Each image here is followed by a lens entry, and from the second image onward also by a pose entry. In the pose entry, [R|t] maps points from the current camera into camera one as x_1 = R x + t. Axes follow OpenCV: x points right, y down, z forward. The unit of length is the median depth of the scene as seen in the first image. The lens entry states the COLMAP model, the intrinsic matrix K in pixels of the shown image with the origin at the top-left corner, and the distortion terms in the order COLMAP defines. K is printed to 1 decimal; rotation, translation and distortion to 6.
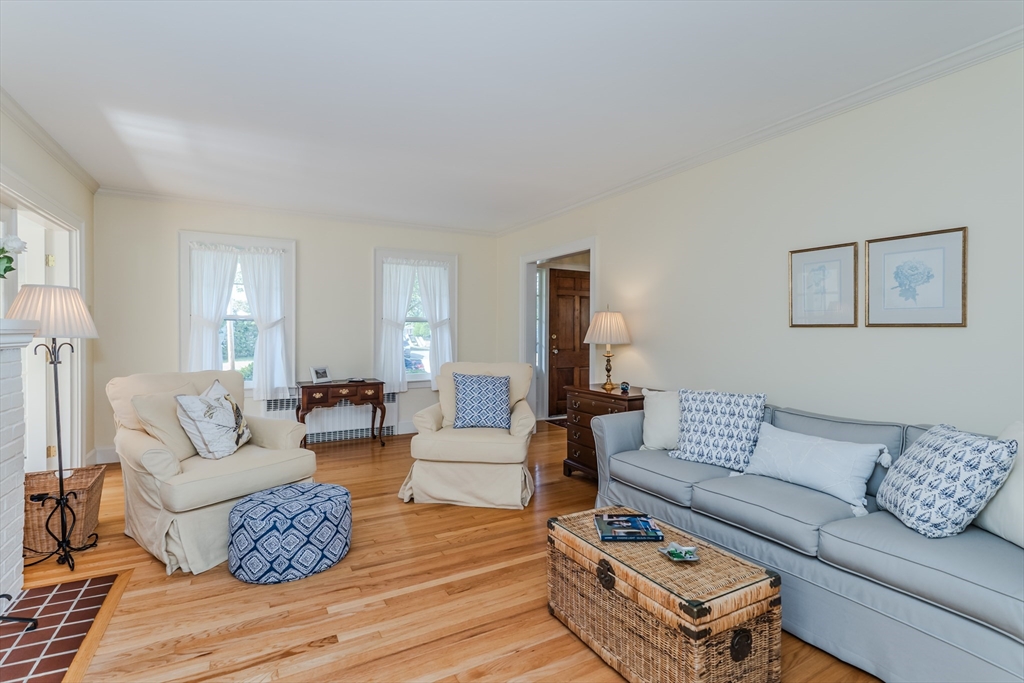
lens RADIAL K [[497.7, 0, 512.0], [0, 497.7, 341.5], [0, 0, 1]] dist [0.000887, 0.000098]
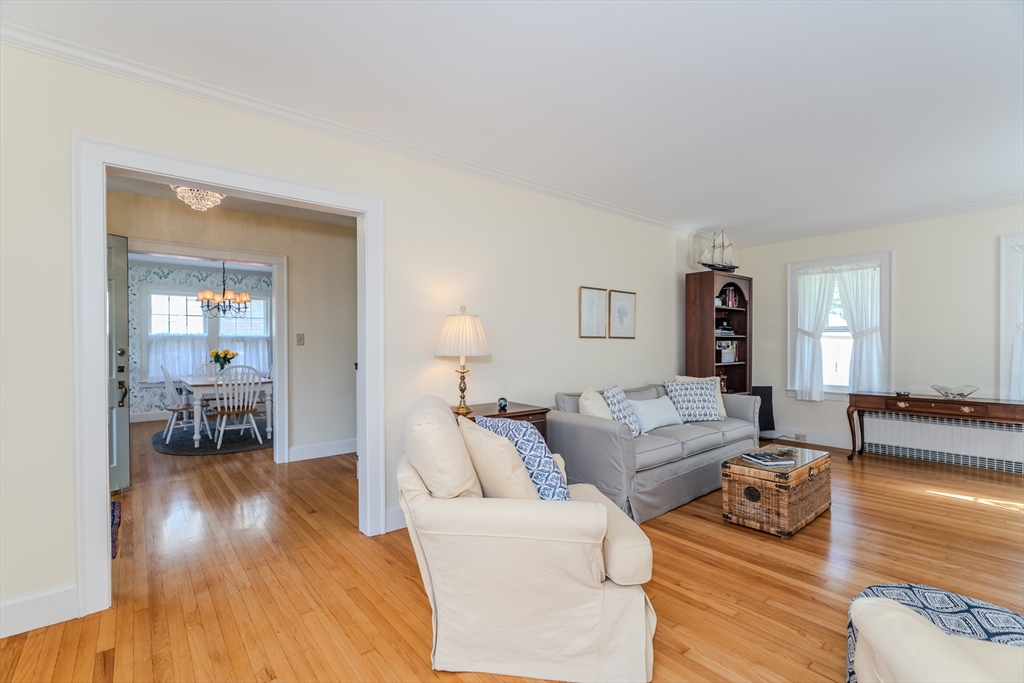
lens RADIAL K [[497.7, 0, 512.0], [0, 497.7, 341.5], [0, 0, 1]] dist [0.000887, 0.000098]
pose [[-0.239430, 0.007202, 0.970887, -0.926868], [0.026720, 0.999643, -0.000826, -0.024839], [-0.970546, 0.025745, -0.239537, 1.739088]]
